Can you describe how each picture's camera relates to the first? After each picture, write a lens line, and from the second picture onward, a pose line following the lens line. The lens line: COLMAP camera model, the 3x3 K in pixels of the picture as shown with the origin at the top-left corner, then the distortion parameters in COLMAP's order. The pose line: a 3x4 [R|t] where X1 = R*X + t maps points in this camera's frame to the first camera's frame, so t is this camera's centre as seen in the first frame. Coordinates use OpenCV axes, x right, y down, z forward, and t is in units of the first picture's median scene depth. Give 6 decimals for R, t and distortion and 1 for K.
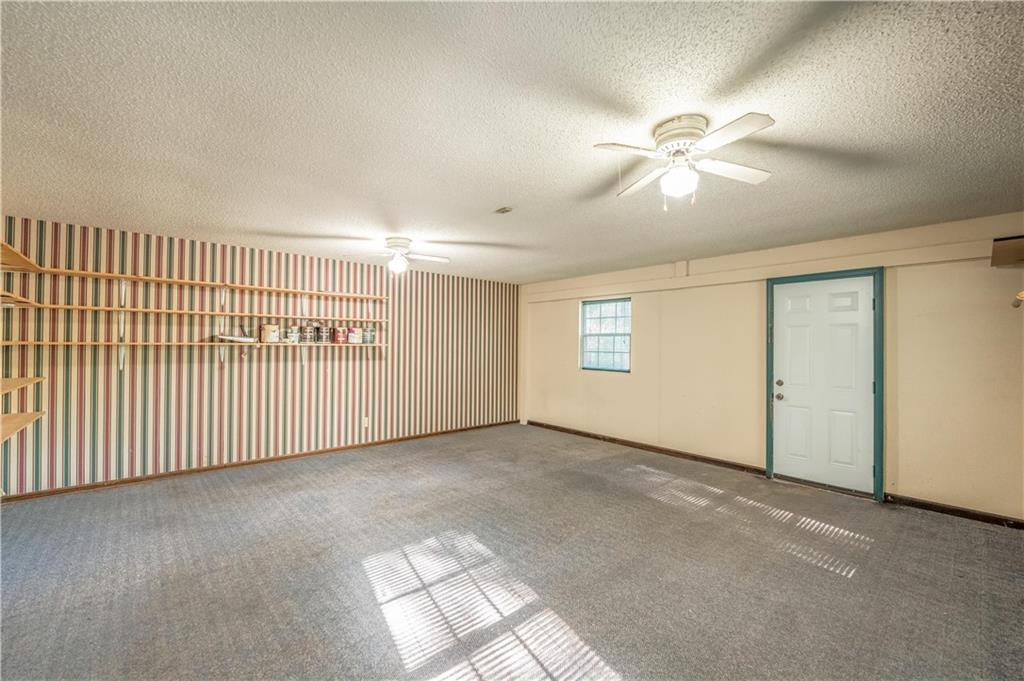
lens RADIAL K [[407.8, 0, 526.2], [0, 407.8, 341.7], [0, 0, 1]] dist [-0.015259, -0.000265]
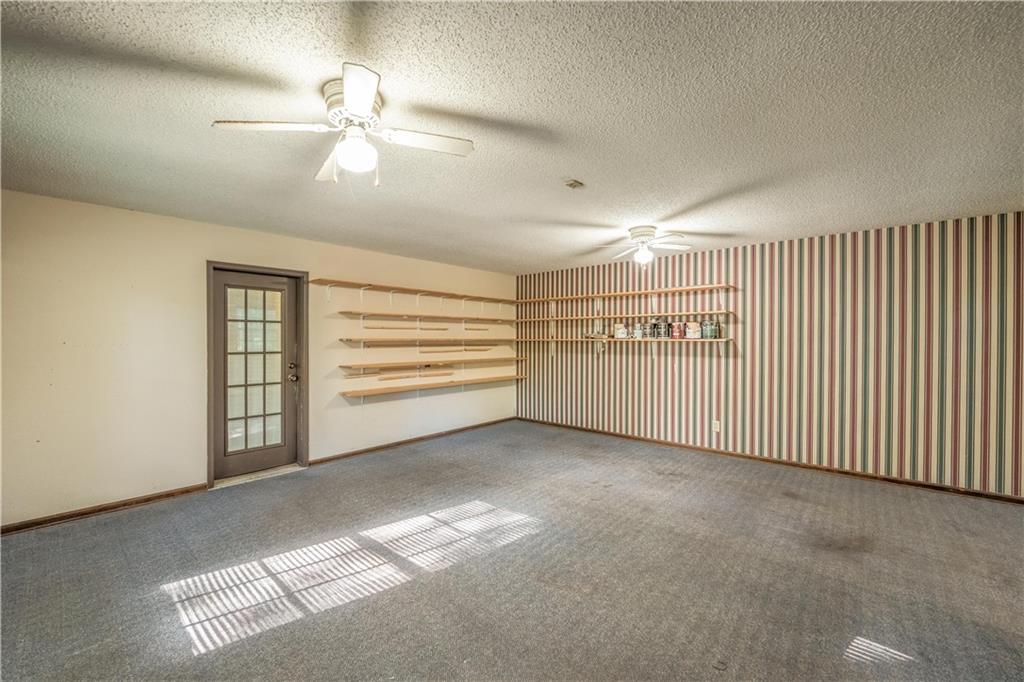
lens RADIAL K [[421.7, 0, 508.5], [0, 421.7, 339.8], [0, 0, 1]] dist [-0.016850, -0.000279]
pose [[0.103999, -0.005152, -0.994564, 0.596542], [0.008740, 0.999953, -0.004266, 0.008720], [0.994539, -0.008249, 0.104040, 0.556253]]
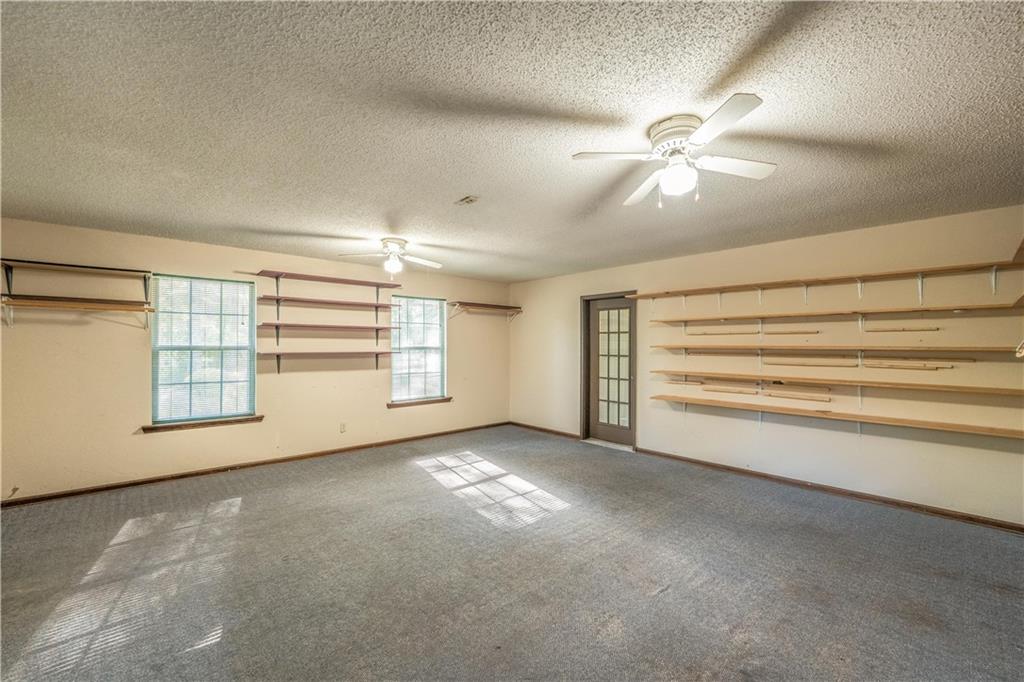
lens RADIAL K [[421.2, 0, 512.0], [0, 421.2, 341.0], [0, 0, 1]] dist [-0.011388, -0.000150]
pose [[-0.999769, -0.011098, 0.018381, -0.127127], [-0.011402, 0.999799, -0.016516, 0.009251], [-0.018194, -0.016722, -0.999695, 1.420162]]
